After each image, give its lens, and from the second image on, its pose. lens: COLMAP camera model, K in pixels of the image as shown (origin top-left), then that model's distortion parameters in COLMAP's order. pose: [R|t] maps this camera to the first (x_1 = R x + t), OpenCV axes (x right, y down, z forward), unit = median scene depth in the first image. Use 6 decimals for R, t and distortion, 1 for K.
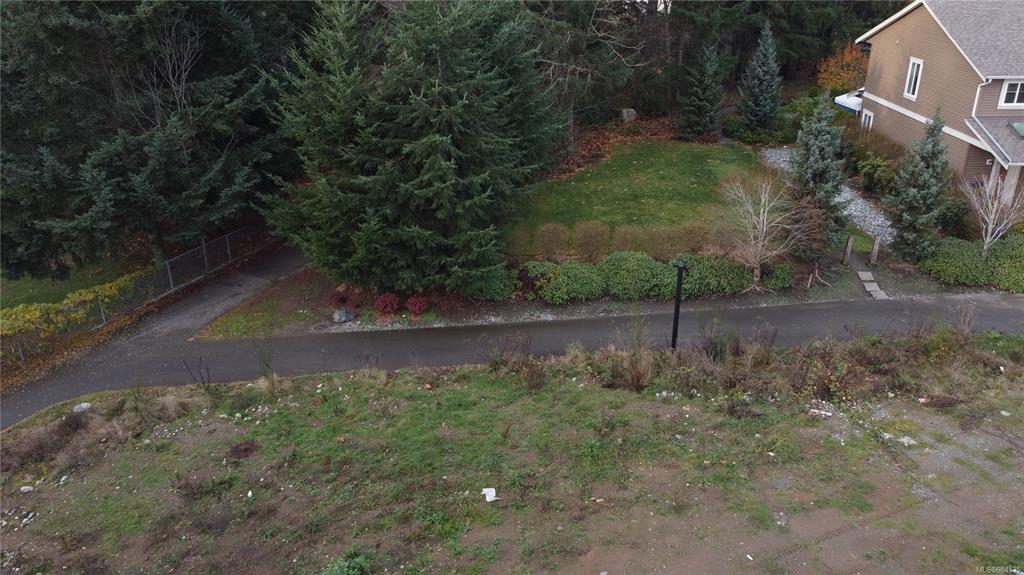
lens RADIAL K [[769.8, 0, 512.0], [0, 769.8, 287.5], [0, 0, 1]] dist [-0.003183, -0.007447]
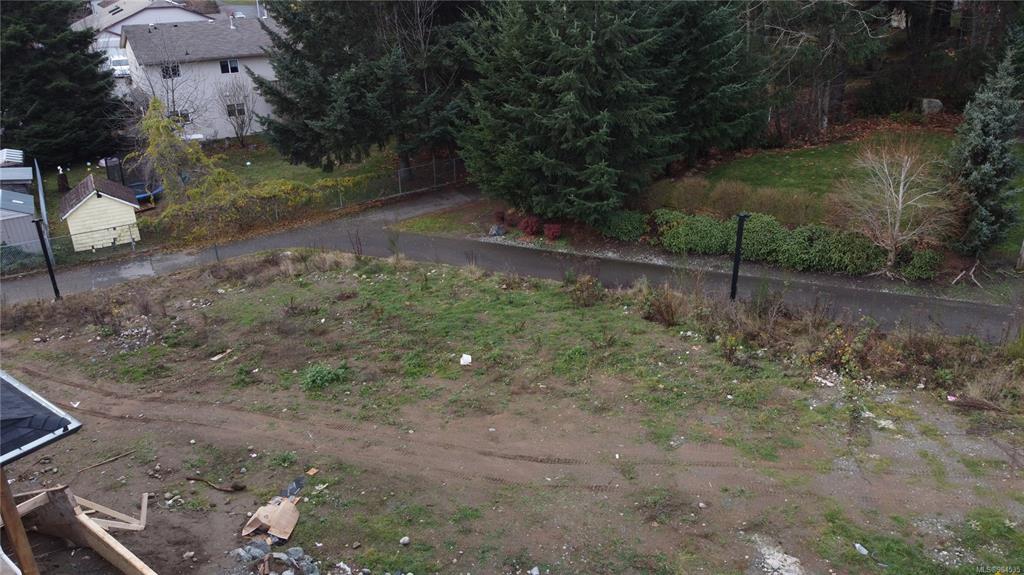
lens RADIAL K [[769.8, 0, 512.0], [0, 769.8, 287.5], [0, 0, 1]] dist [-0.003183, -0.007447]
pose [[0.863645, 0.197335, -0.463871, 0.366795], [-0.195271, 0.979314, 0.053048, 0.056763], [0.464744, 0.044767, 0.884313, -0.004904]]
